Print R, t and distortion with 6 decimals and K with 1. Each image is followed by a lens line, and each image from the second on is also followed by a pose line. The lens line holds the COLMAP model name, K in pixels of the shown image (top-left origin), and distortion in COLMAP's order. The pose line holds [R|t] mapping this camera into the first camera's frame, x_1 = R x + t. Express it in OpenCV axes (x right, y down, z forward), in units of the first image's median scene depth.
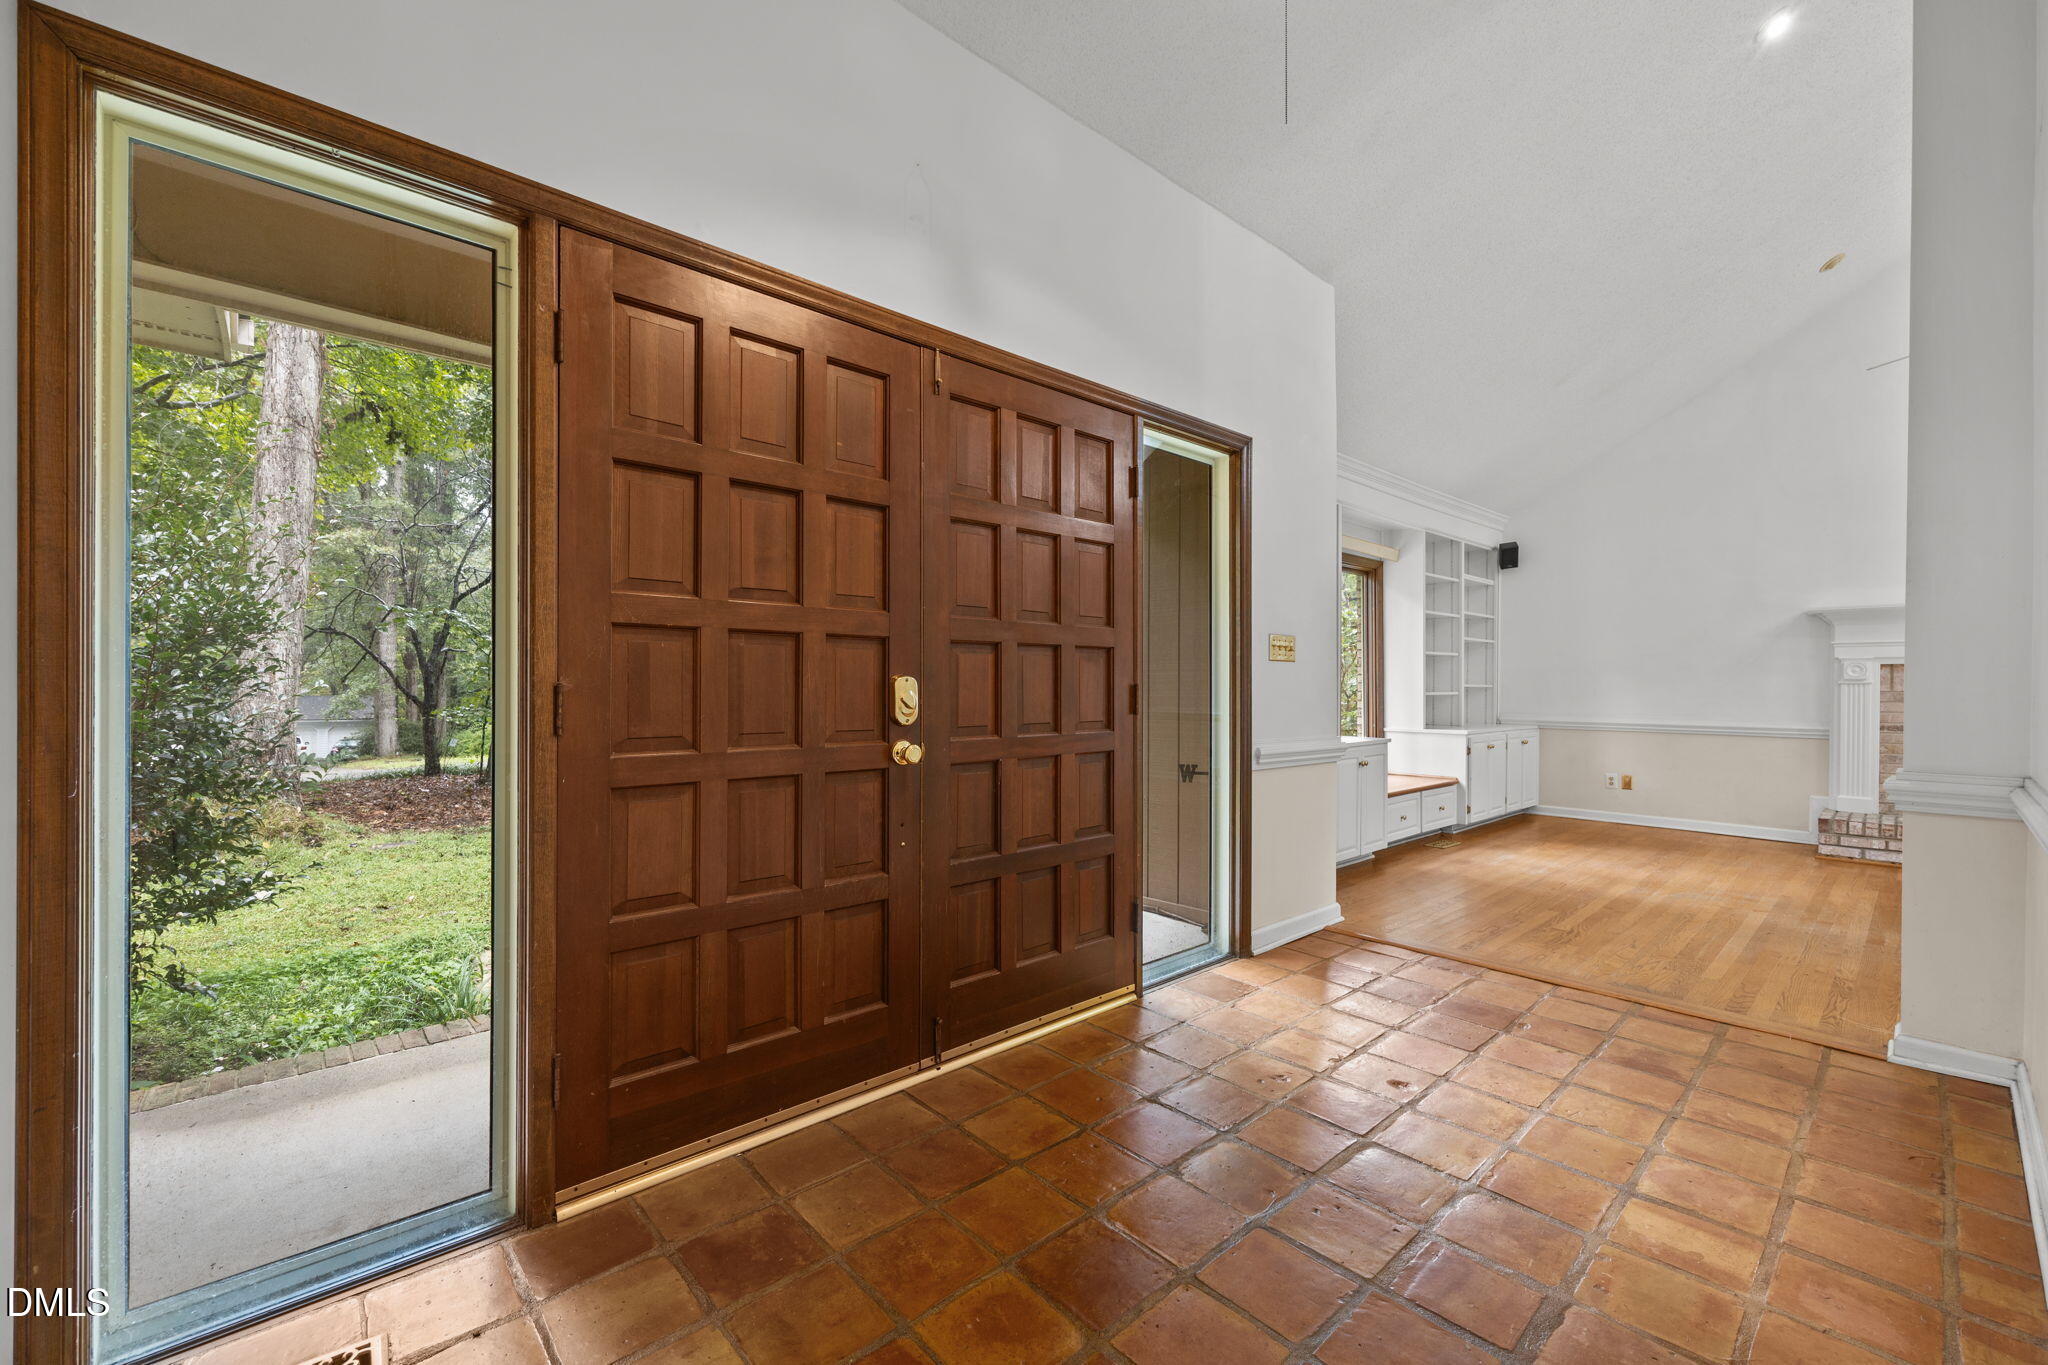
lens RADIAL K [[831.6, 0, 1024.0], [0, 831.6, 682.5], [0, 0, 1]] dist [-0.003064, -0.000219]
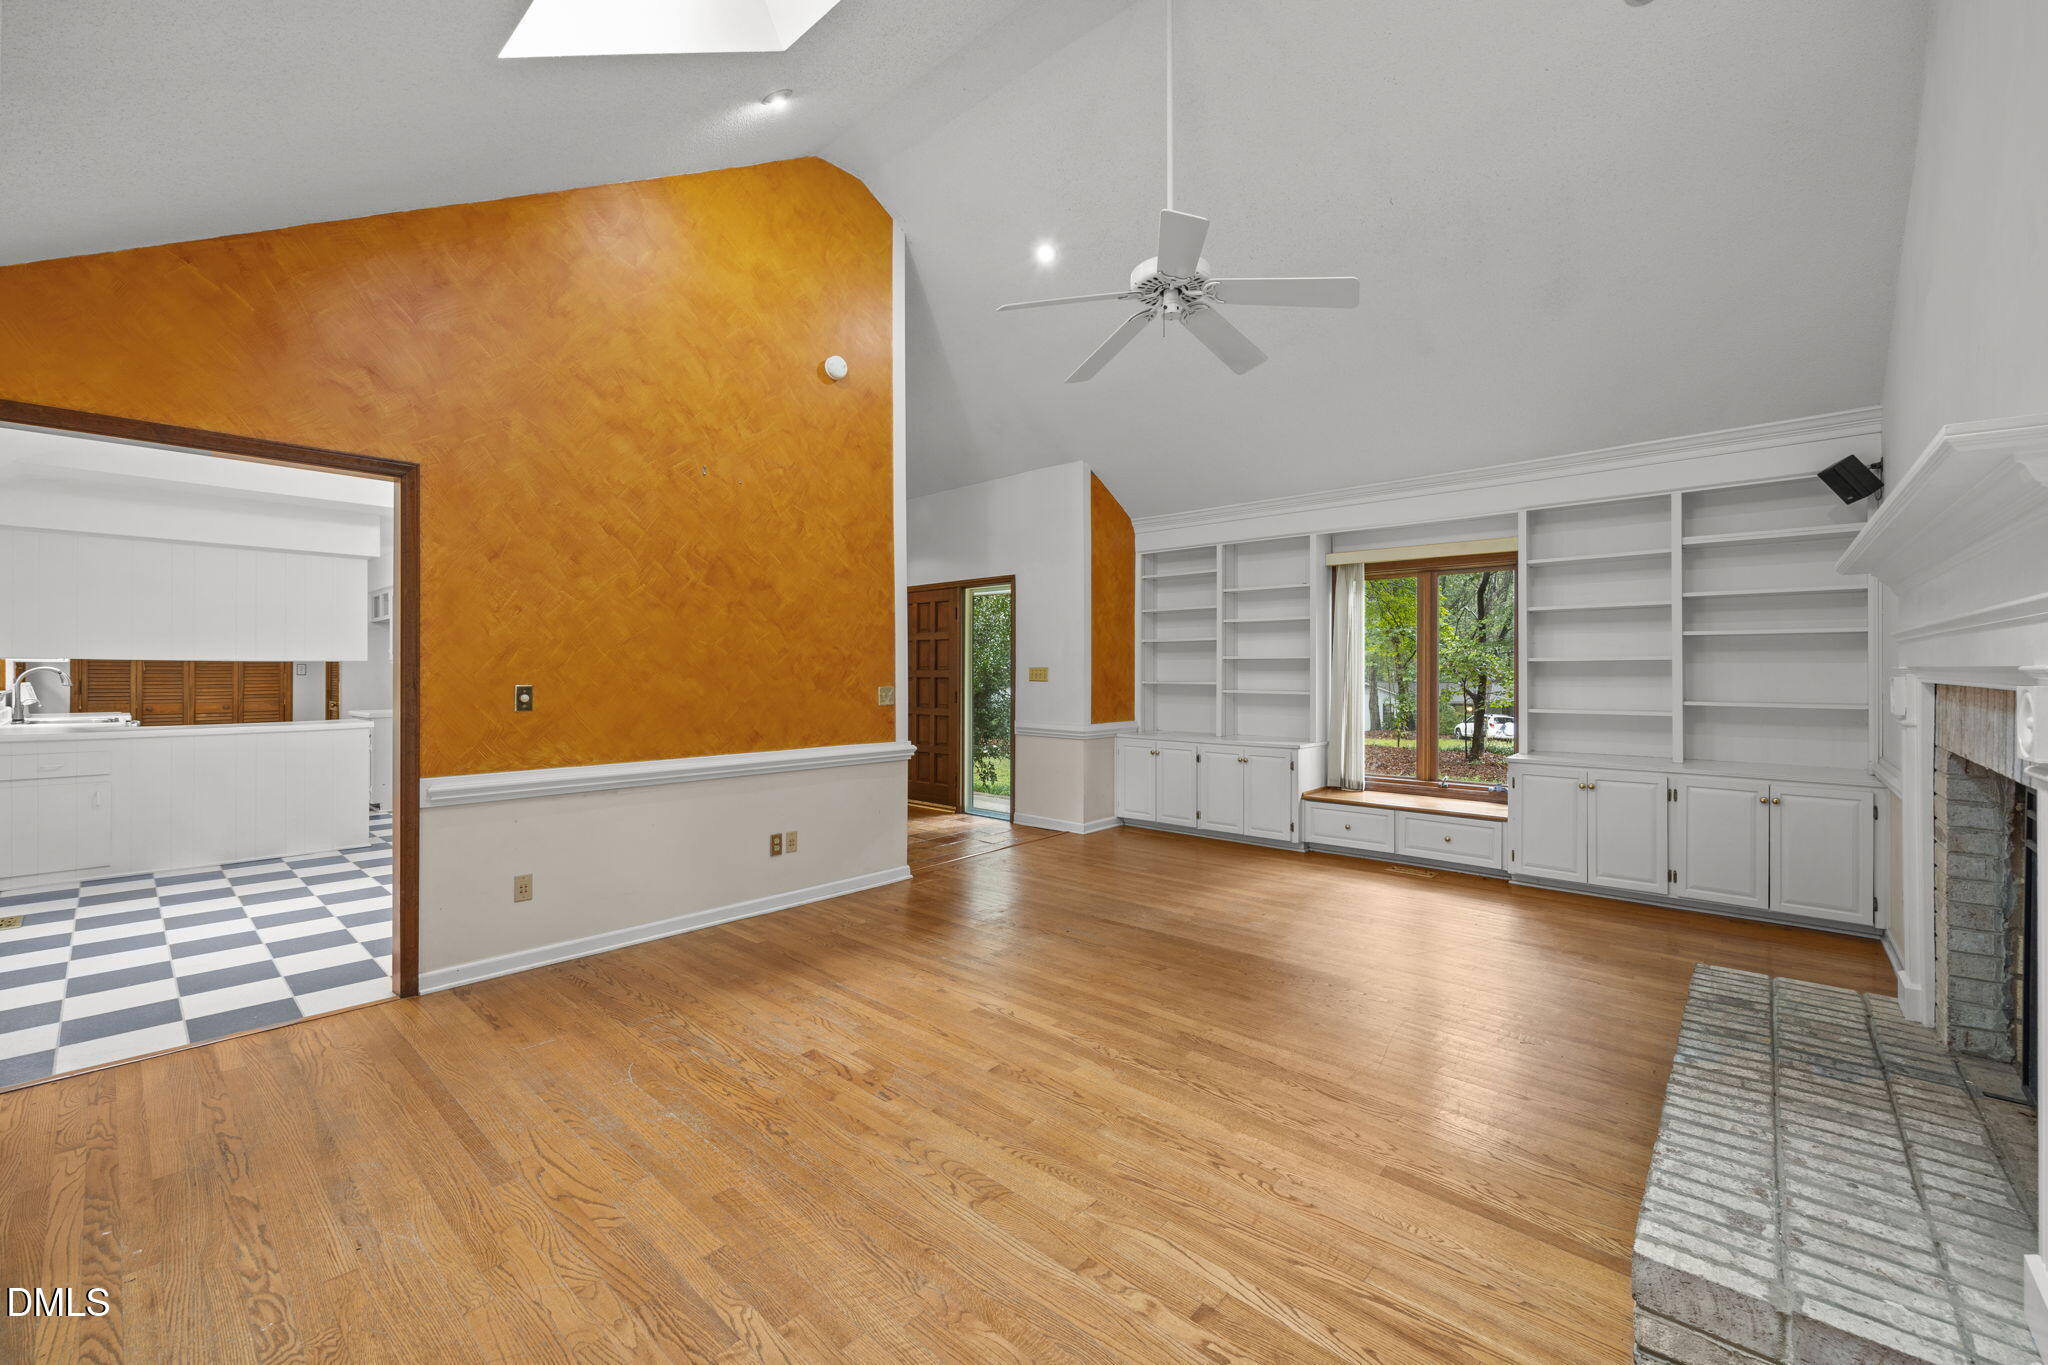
lens RADIAL K [[825.3, 0, 1012.6], [0, 825.3, 667.3], [0, 0, 1]] dist [-0.001203, 0.000220]
pose [[0.098113, -0.009704, -0.995128, 1.348638], [0.003310, 0.999950, -0.009424, -0.026338], [0.995170, -0.002370, 0.098140, 0.457321]]
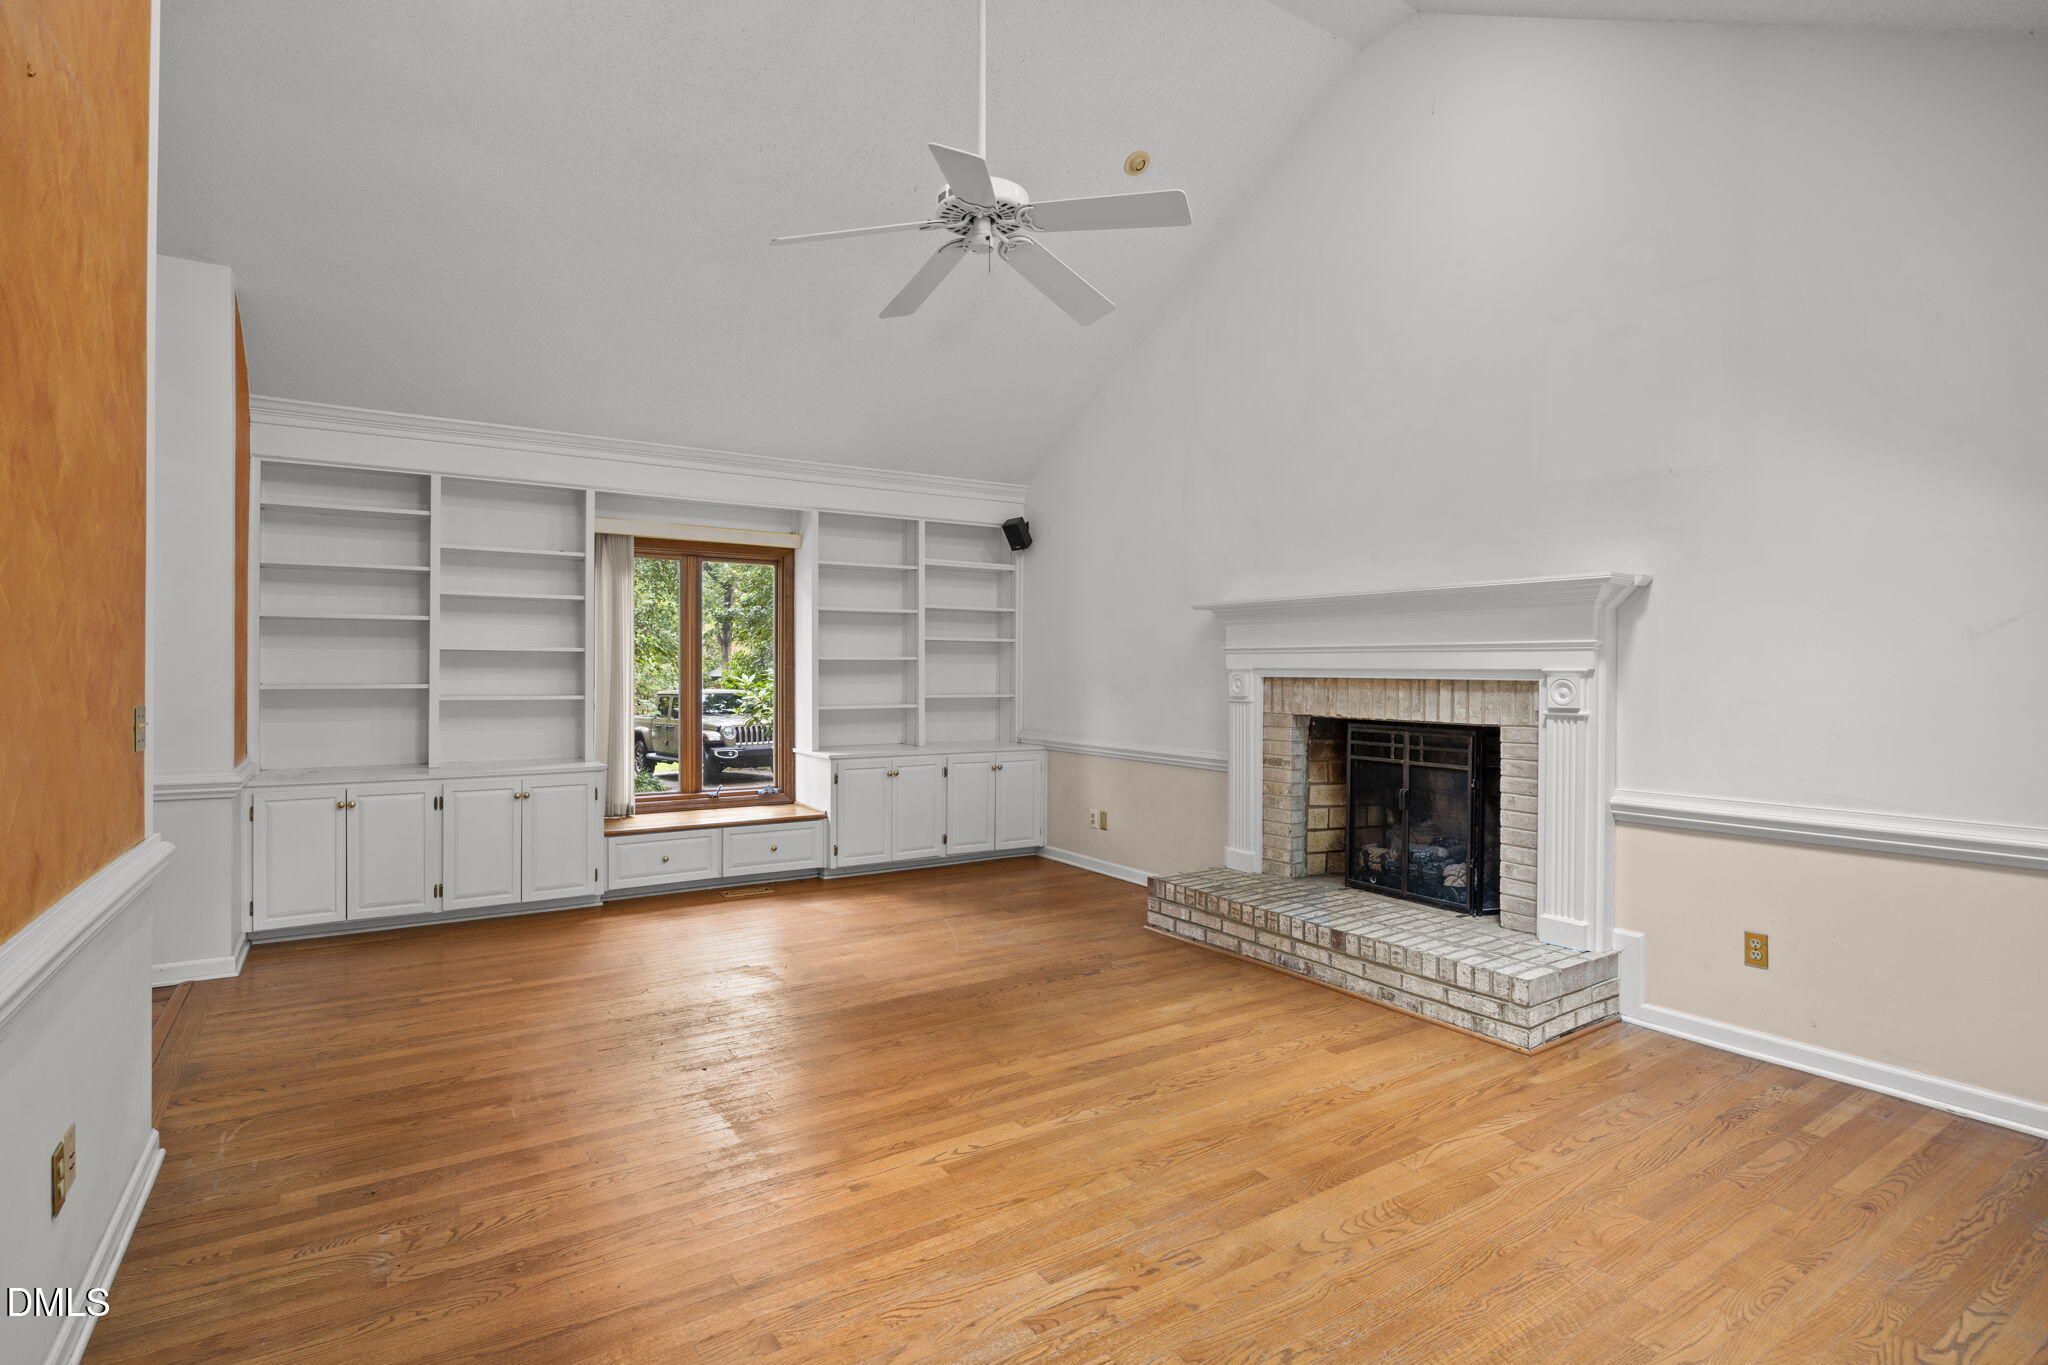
lens RADIAL K [[996.5, 0, 1018.4], [0, 996.5, 668.6], [0, 0, 1]] dist [-0.017926, 0.000235]
pose [[0.987693, -0.001931, -0.156396, 0.909707], [0.002129, 0.999997, 0.001100, -0.029741], [0.156393, -0.001420, 0.987694, 0.058890]]
